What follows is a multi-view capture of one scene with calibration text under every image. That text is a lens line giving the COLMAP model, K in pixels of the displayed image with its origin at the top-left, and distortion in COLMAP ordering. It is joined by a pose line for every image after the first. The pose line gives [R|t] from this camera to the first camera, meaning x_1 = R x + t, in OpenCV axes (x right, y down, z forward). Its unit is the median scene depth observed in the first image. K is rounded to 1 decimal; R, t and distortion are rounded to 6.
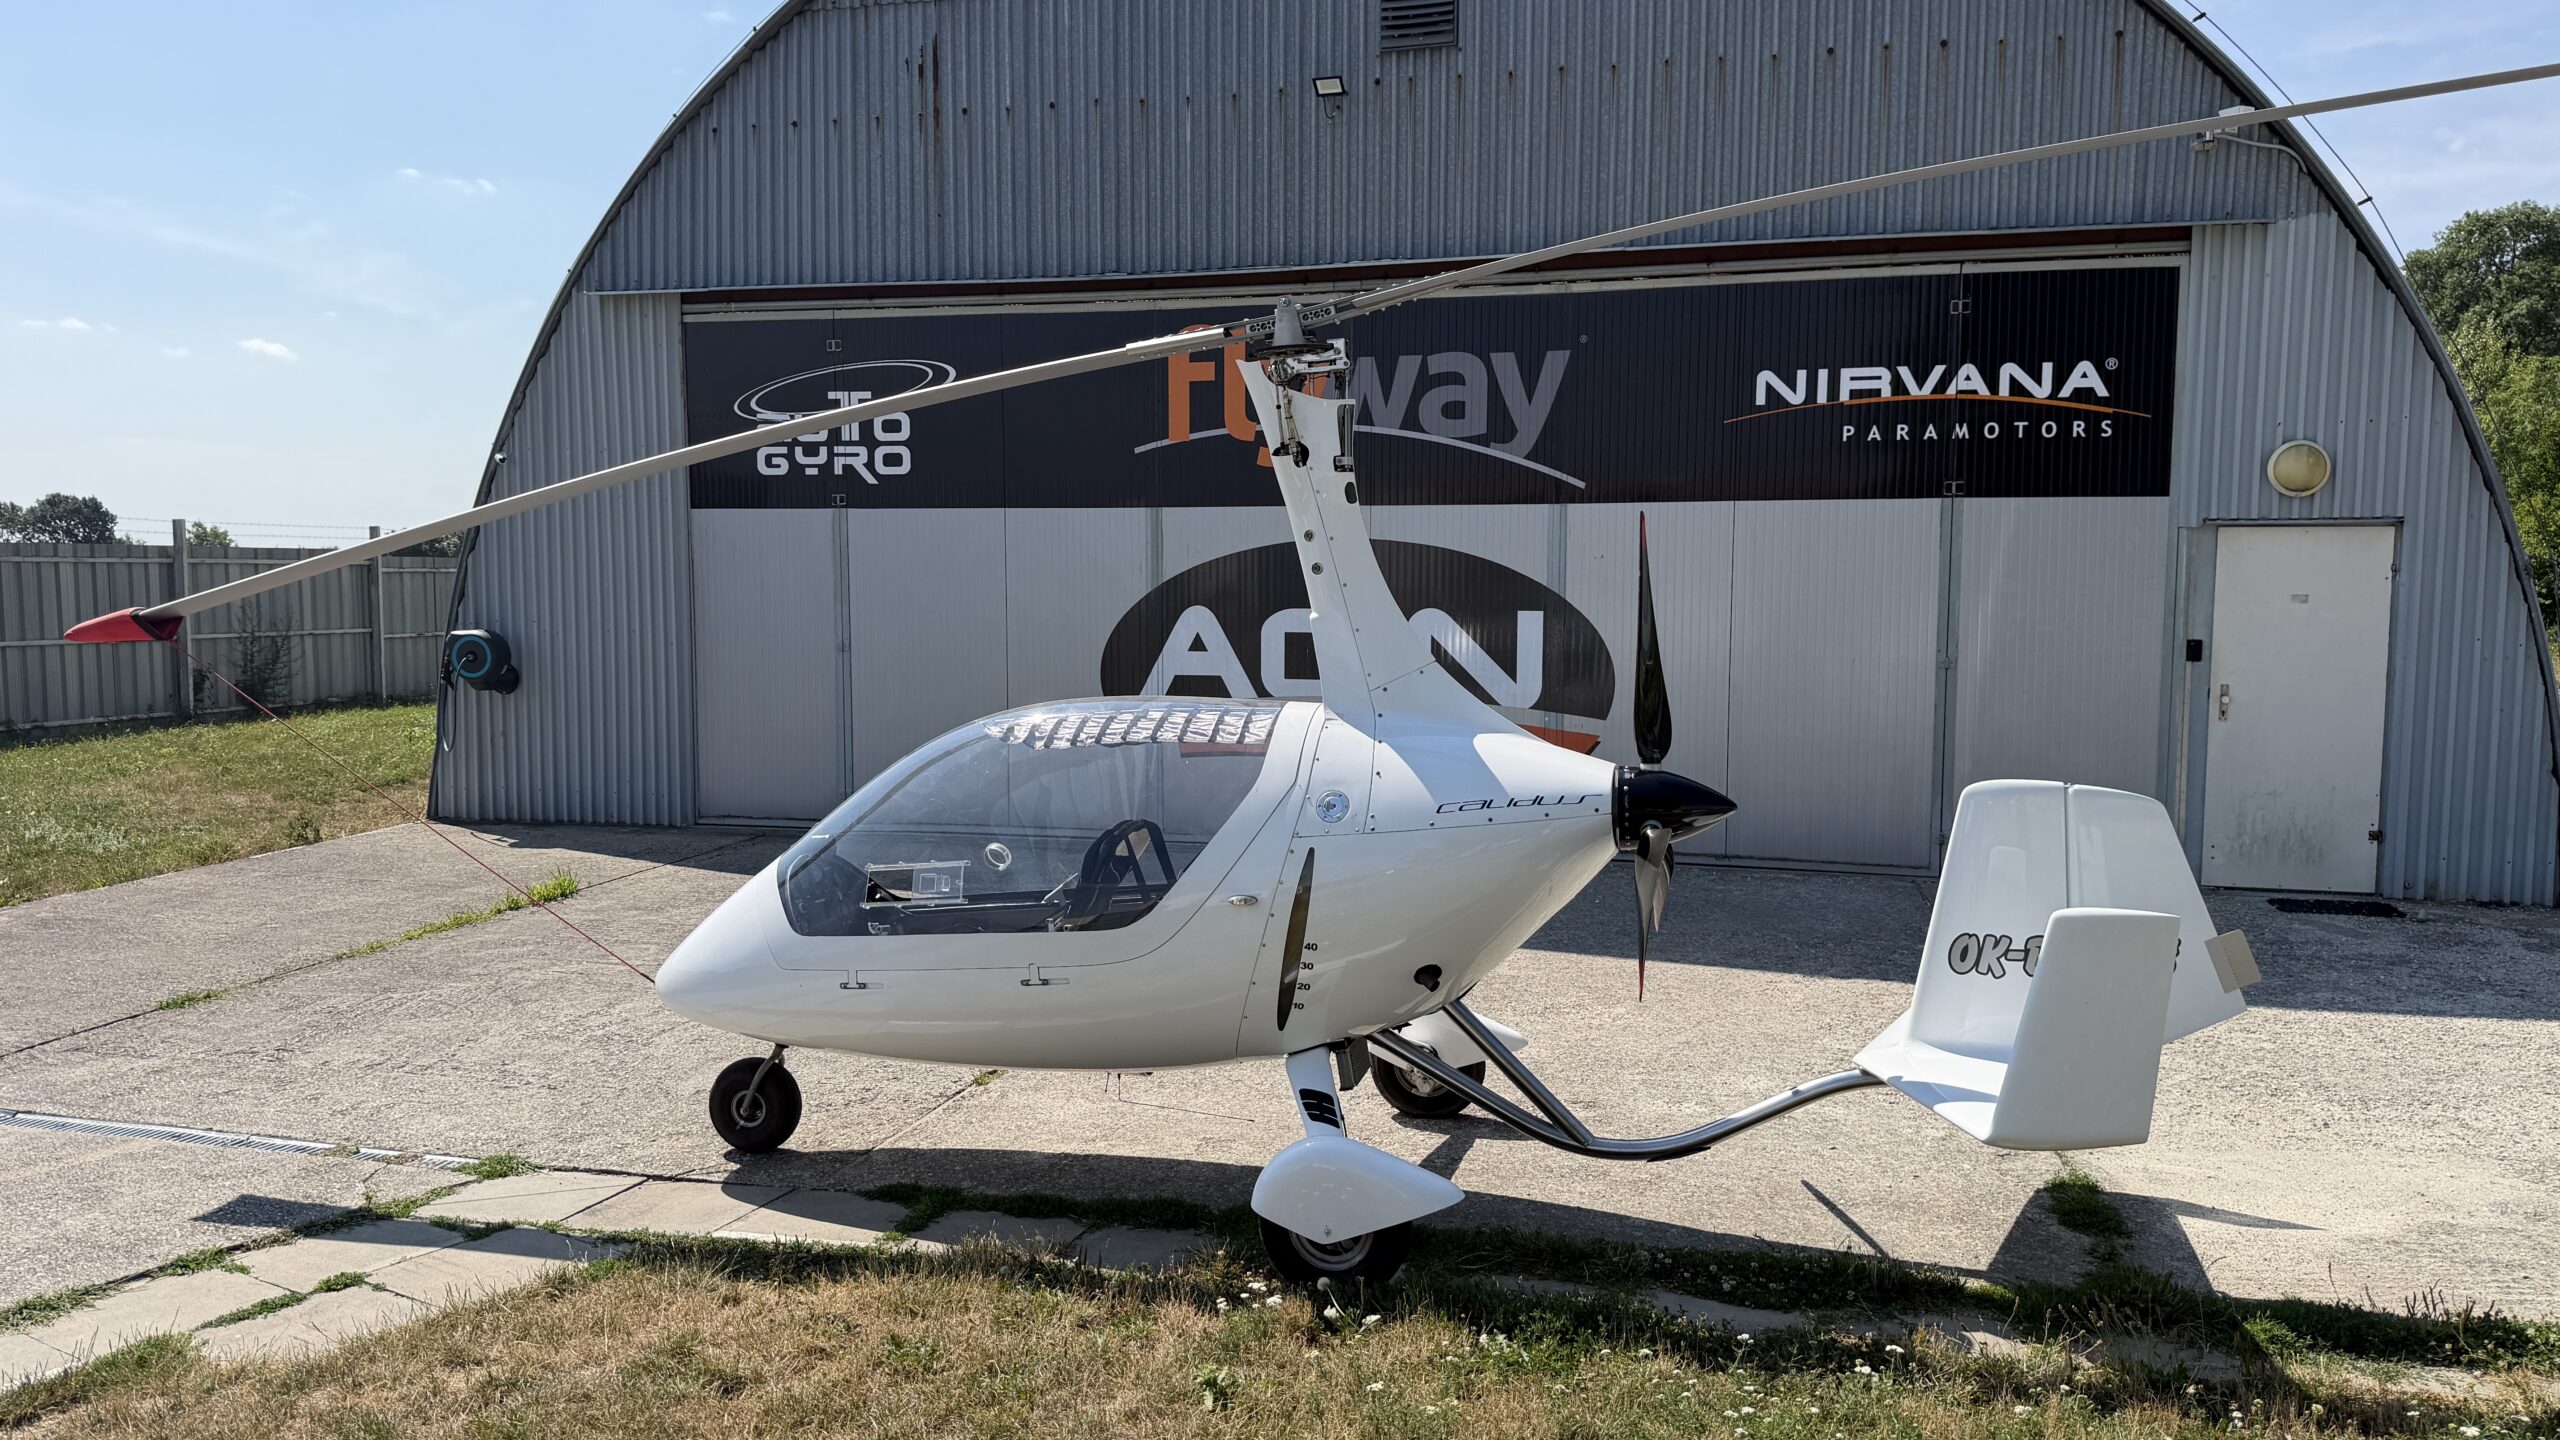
lens RADIAL K [[1787.3, 0, 1280.0], [0, 1787.3, 720.0], [0, 0, 1]] dist [0.122286, -0.210990]
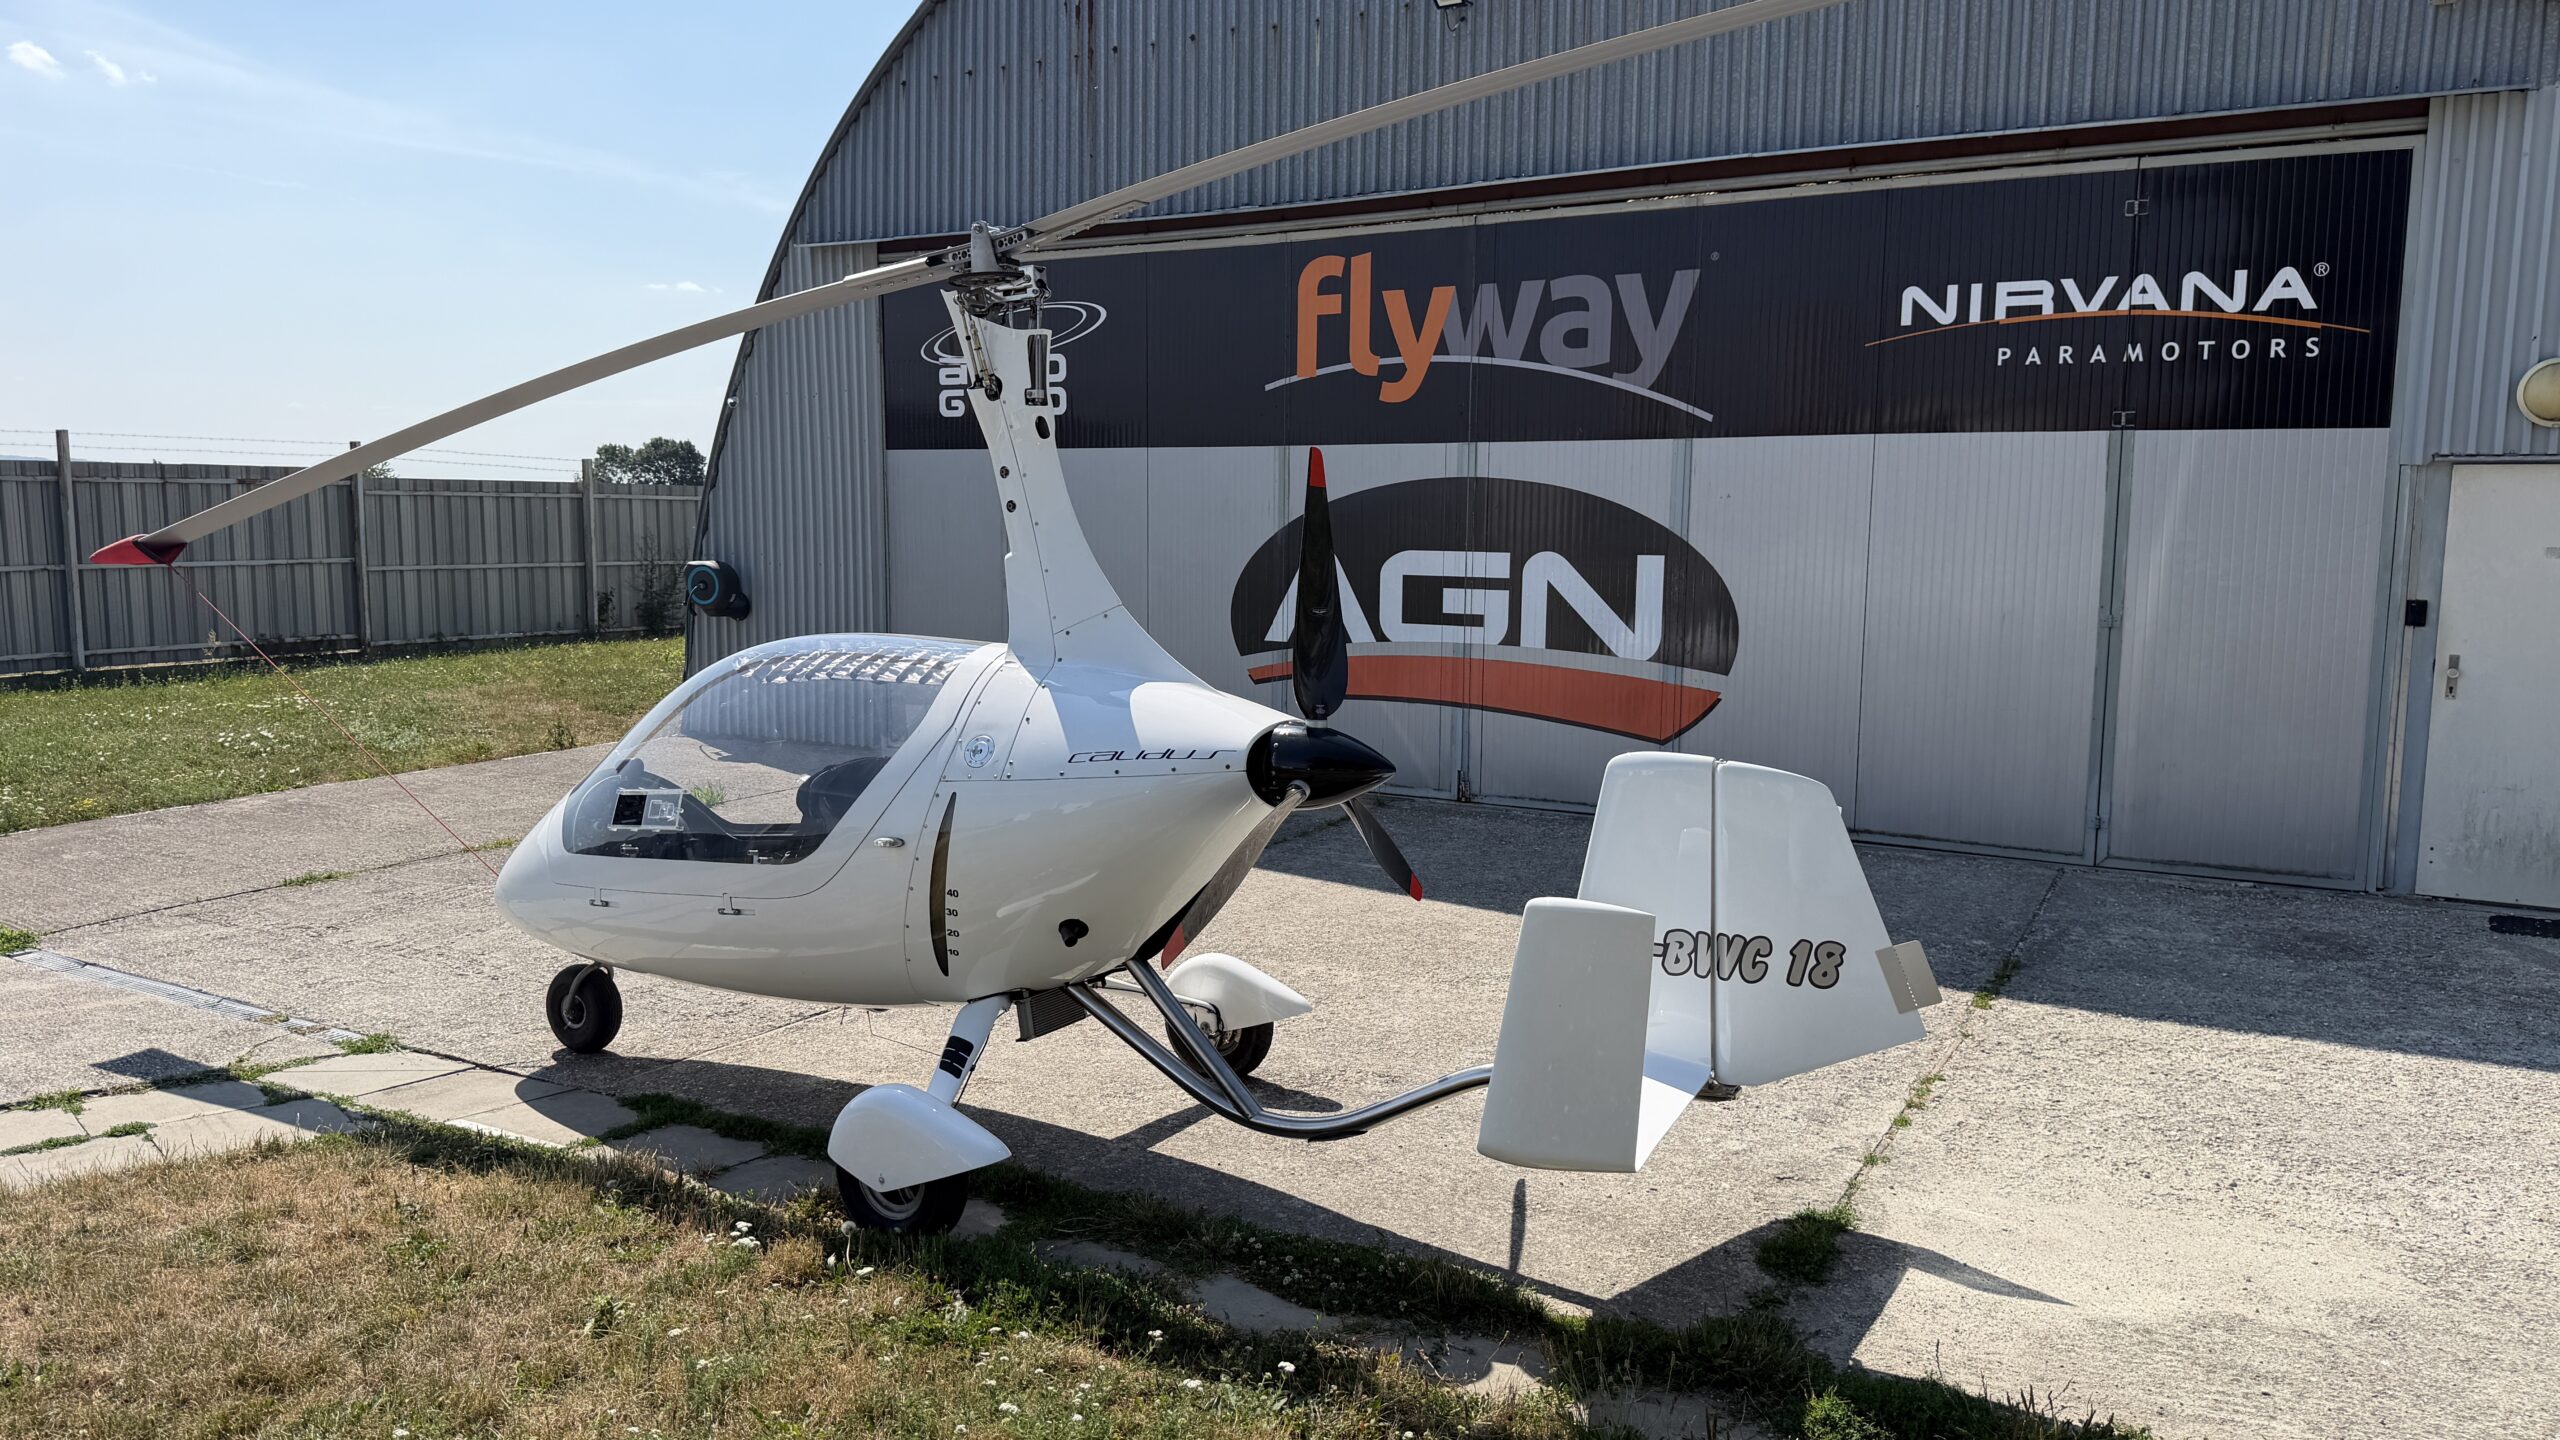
lens RADIAL K [[1797.9, 0, 1270.3], [0, 1797.9, 722.6], [0, 0, 1]] dist [0.073324, -0.110800]
pose [[0.961358, 0.038502, -0.272595, 0.226131], [-0.029190, 0.998846, 0.038135, -0.004658], [0.273748, -0.028704, 0.961373, 0.051982]]
